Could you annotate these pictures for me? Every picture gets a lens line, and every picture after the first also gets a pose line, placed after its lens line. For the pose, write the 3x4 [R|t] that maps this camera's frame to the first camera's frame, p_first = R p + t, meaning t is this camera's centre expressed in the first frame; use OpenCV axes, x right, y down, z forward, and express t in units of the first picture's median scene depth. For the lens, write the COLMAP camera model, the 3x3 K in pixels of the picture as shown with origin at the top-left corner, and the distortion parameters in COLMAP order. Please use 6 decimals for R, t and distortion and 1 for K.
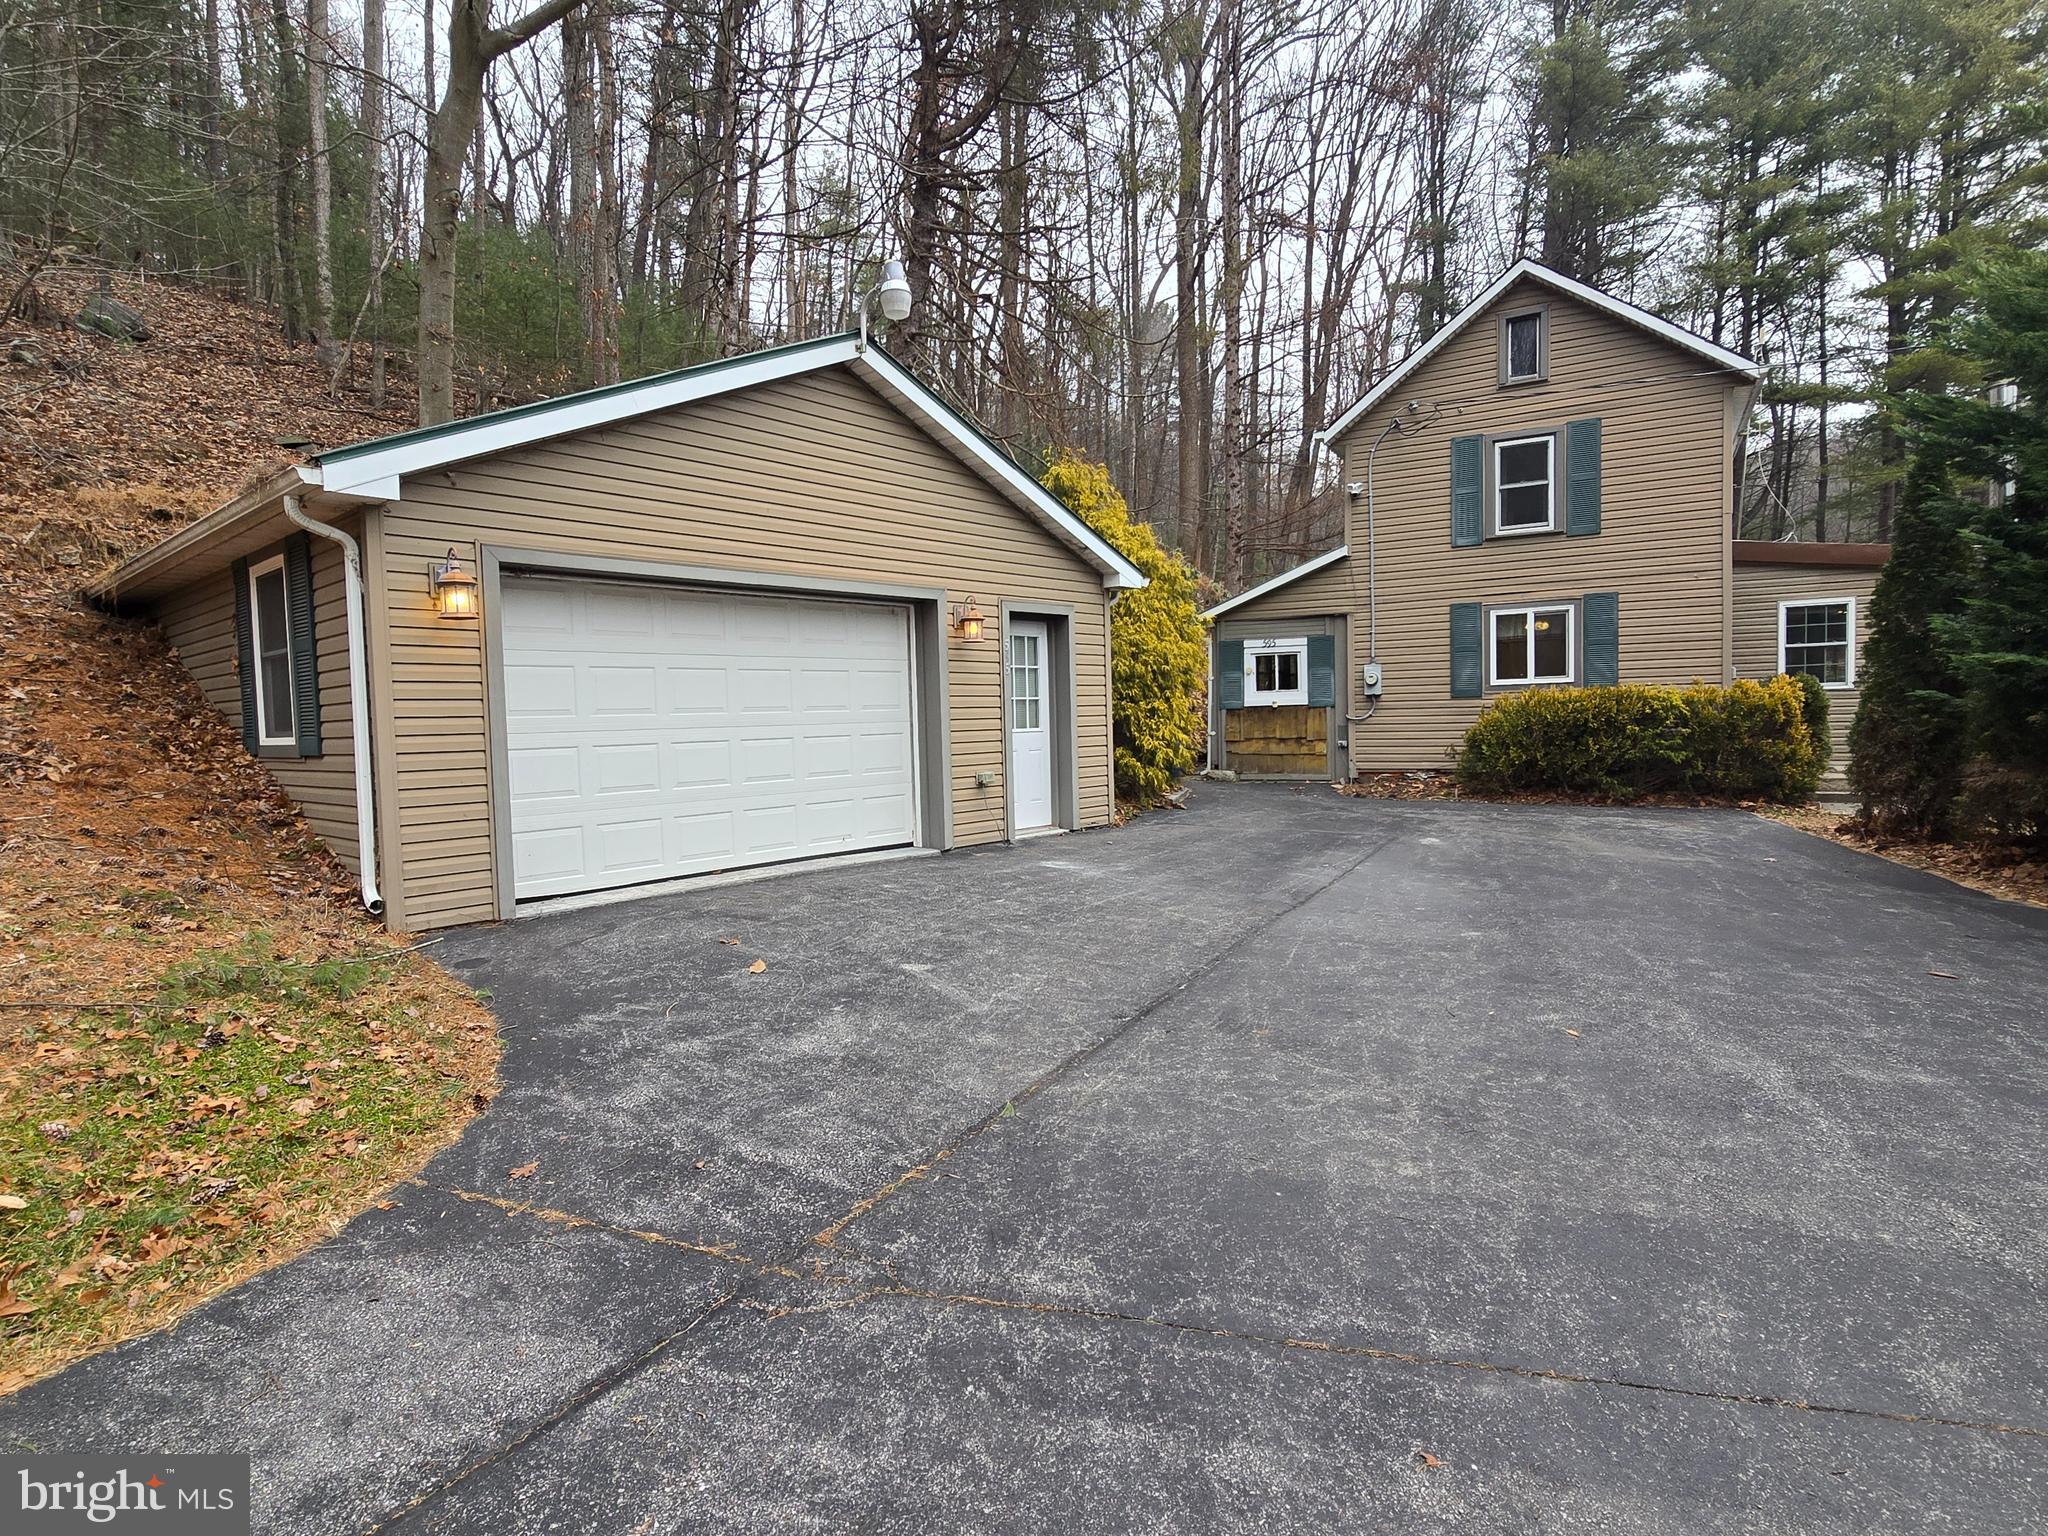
lens RADIAL K [[1073.7, 0, 1037.8], [0, 1073.7, 772.5], [0, 0, 1]] dist [0.000918, -0.002078]
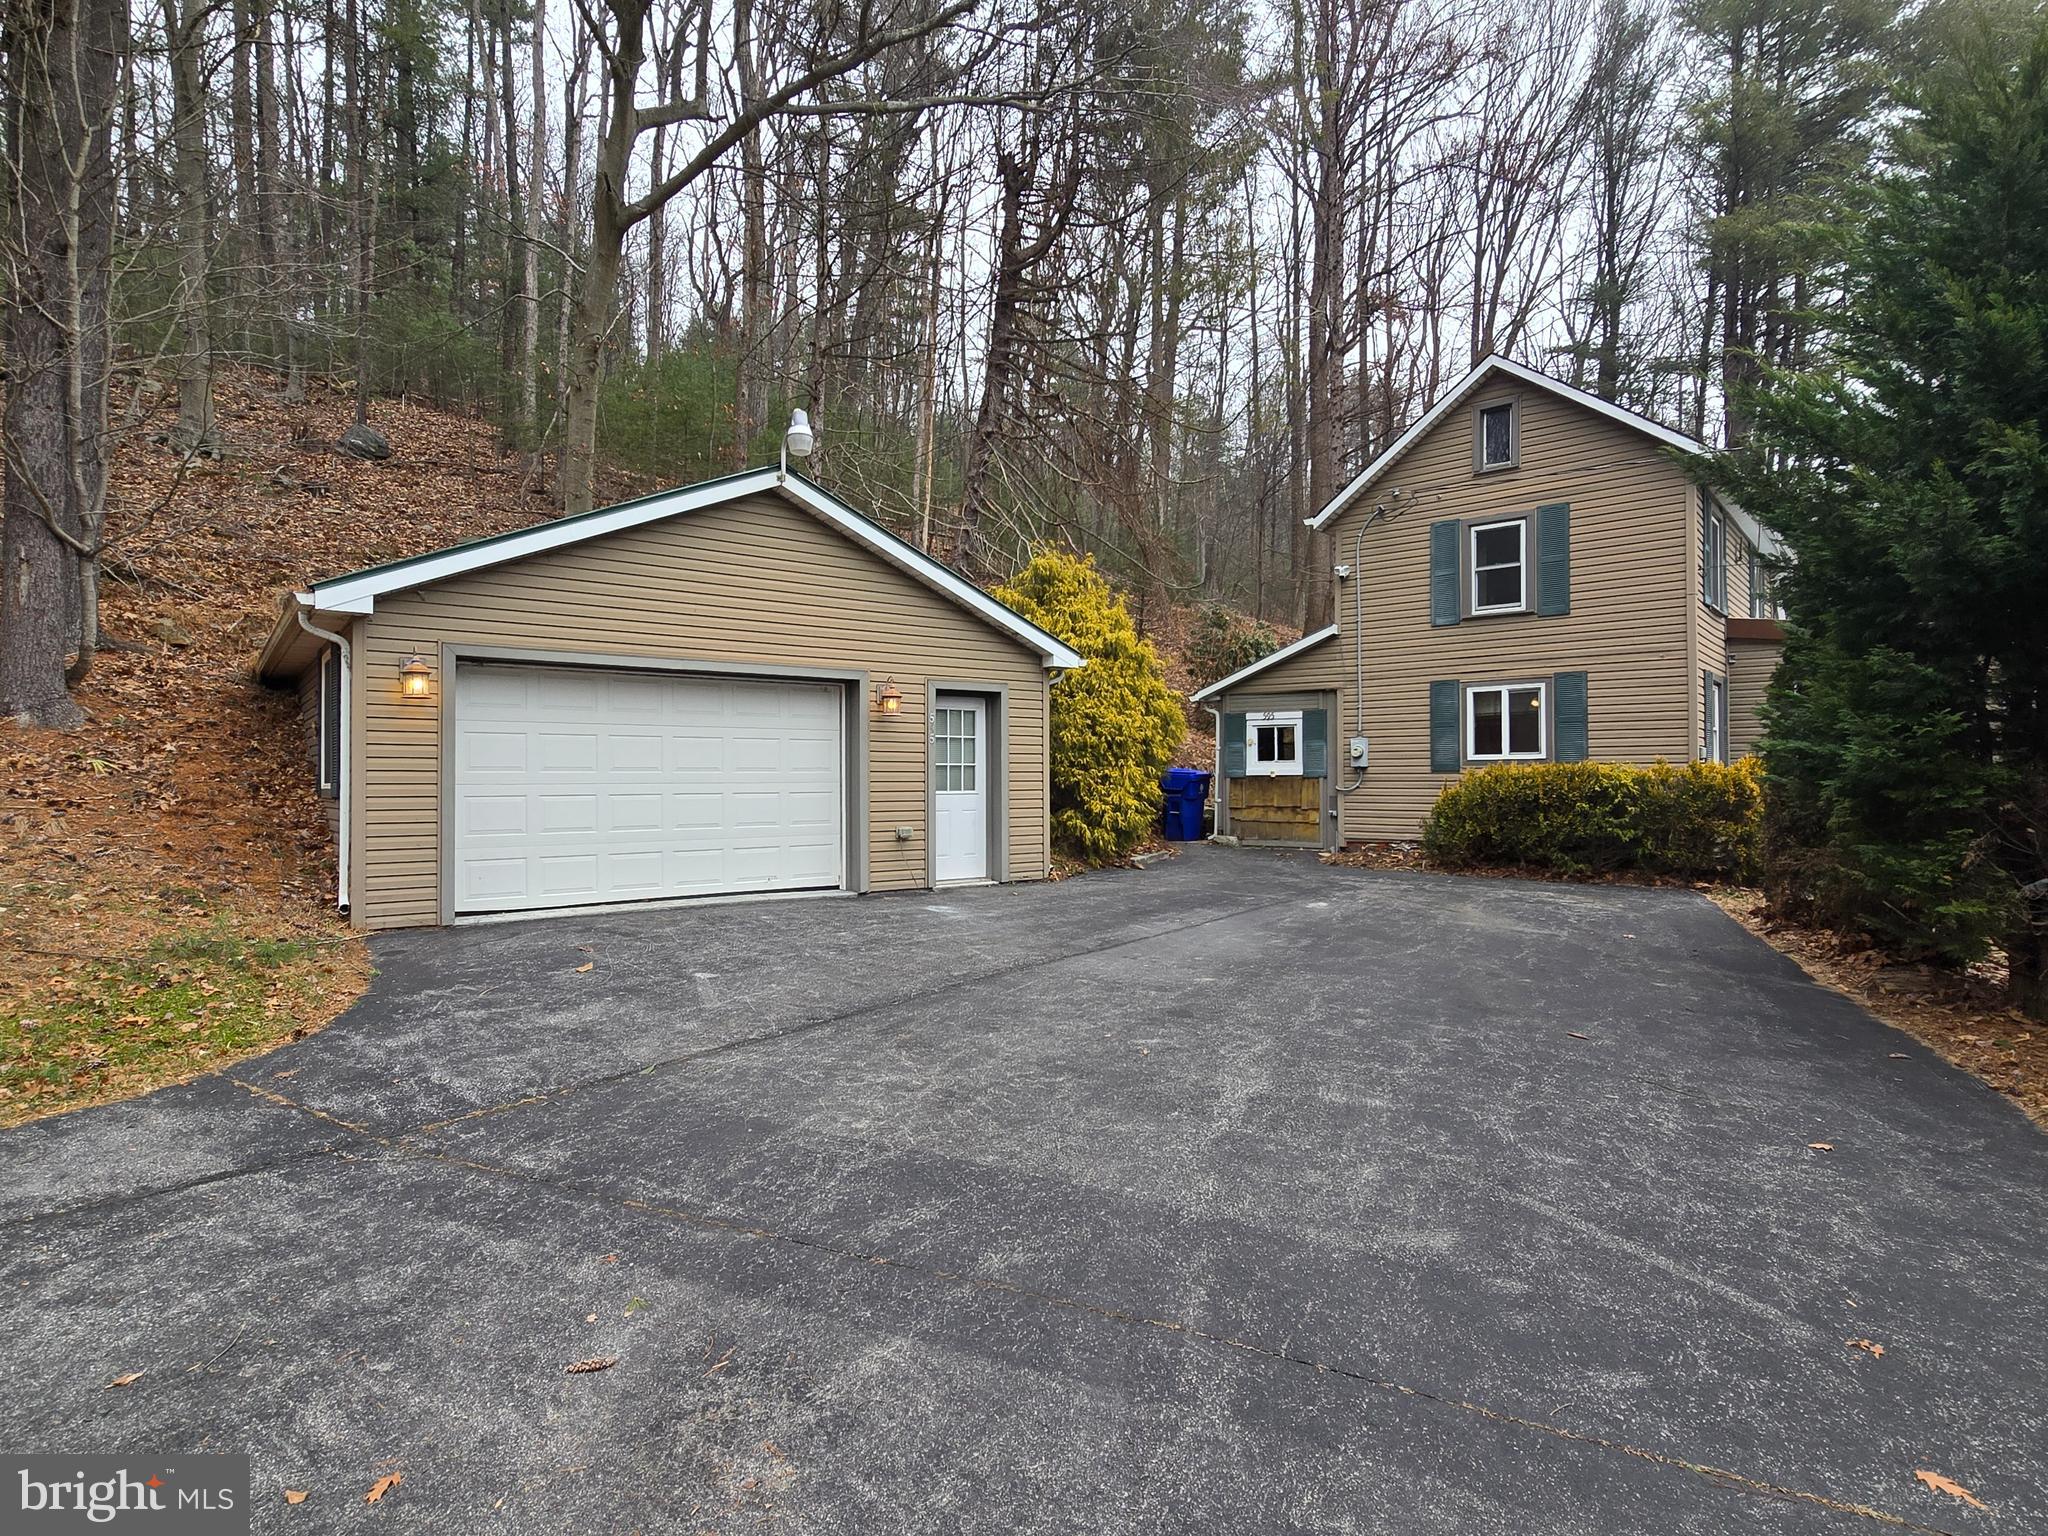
lens RADIAL K [[1073.7, 0, 1037.8], [0, 1073.7, 772.5], [0, 0, 1]] dist [0.000918, -0.002078]
pose [[0.982950, 0.021345, -0.182631, 0.268471], [-0.031854, 0.997989, -0.054805, -0.000515], [0.181094, 0.059688, 0.981653, -0.101134]]
